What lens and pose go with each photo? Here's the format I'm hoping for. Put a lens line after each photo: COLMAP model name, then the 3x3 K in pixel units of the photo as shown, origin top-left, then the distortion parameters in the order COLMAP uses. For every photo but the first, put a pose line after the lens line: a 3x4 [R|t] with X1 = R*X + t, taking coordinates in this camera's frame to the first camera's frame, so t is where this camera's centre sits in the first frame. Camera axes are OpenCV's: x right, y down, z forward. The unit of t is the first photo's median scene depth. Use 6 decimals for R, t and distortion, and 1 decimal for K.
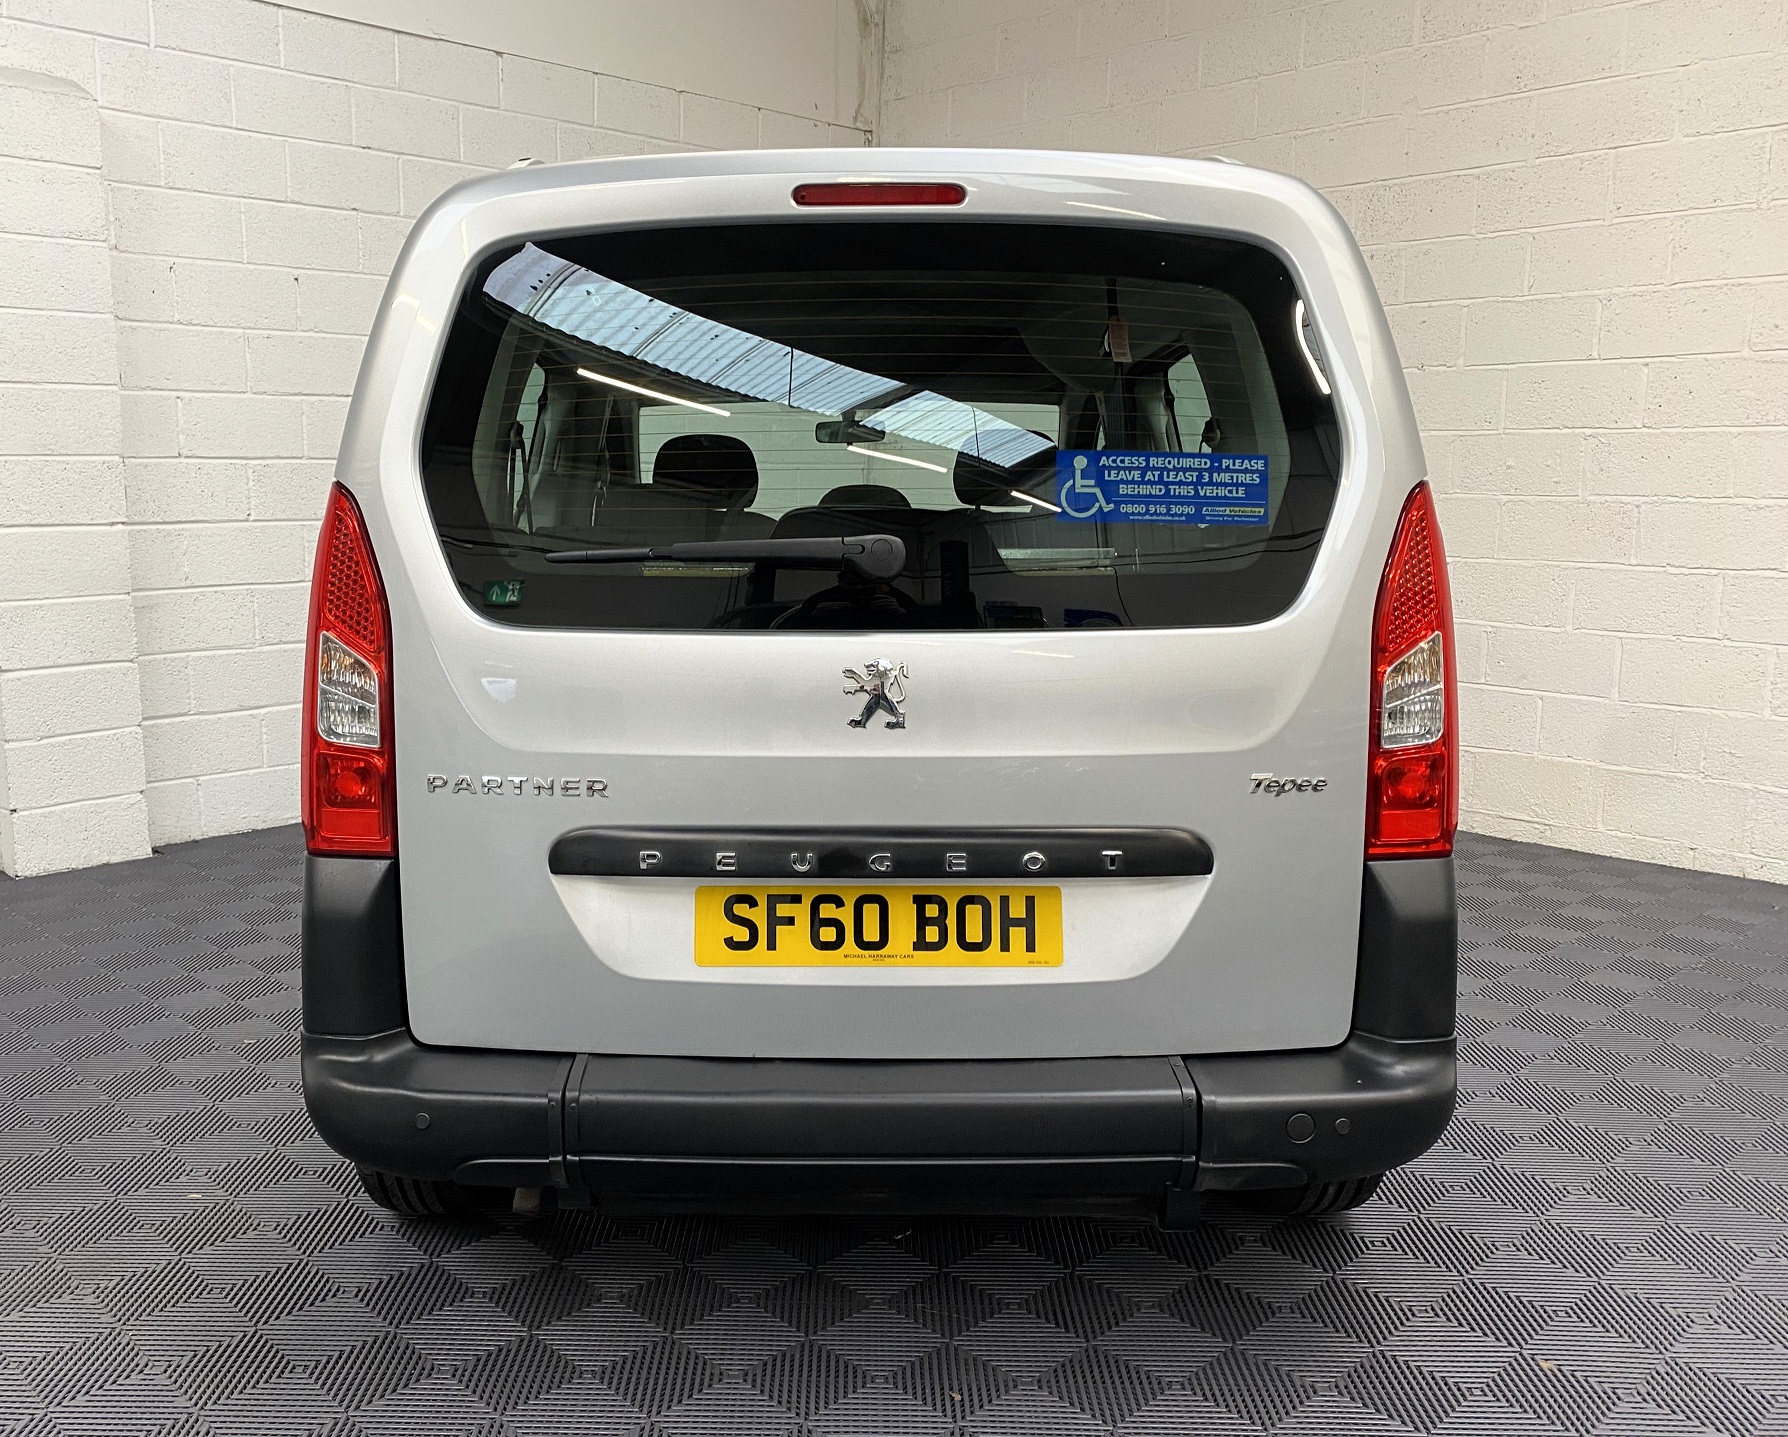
lens RADIAL K [[1553.9, 0, 890.3], [0, 1553.9, 697.5], [0, 0, 1]] dist [0.038509, -0.007018]
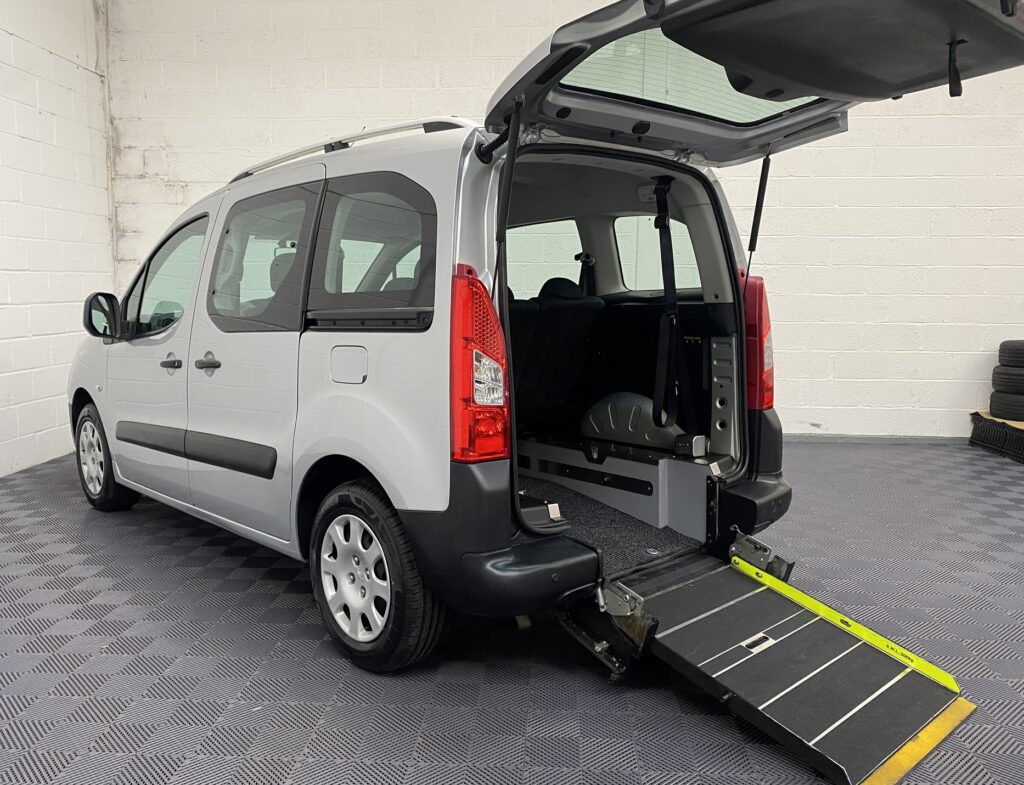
lens RADIAL K [[829.9, 0, 512.0], [0, 829.9, 392.5], [0, 0, 1]] dist [0.011407, 0.000191]
pose [[0.734269, -0.086578, 0.673315, -1.016635], [0.097502, 0.995001, 0.021612, -0.005627], [-0.671820, 0.049780, 0.739040, 0.195828]]
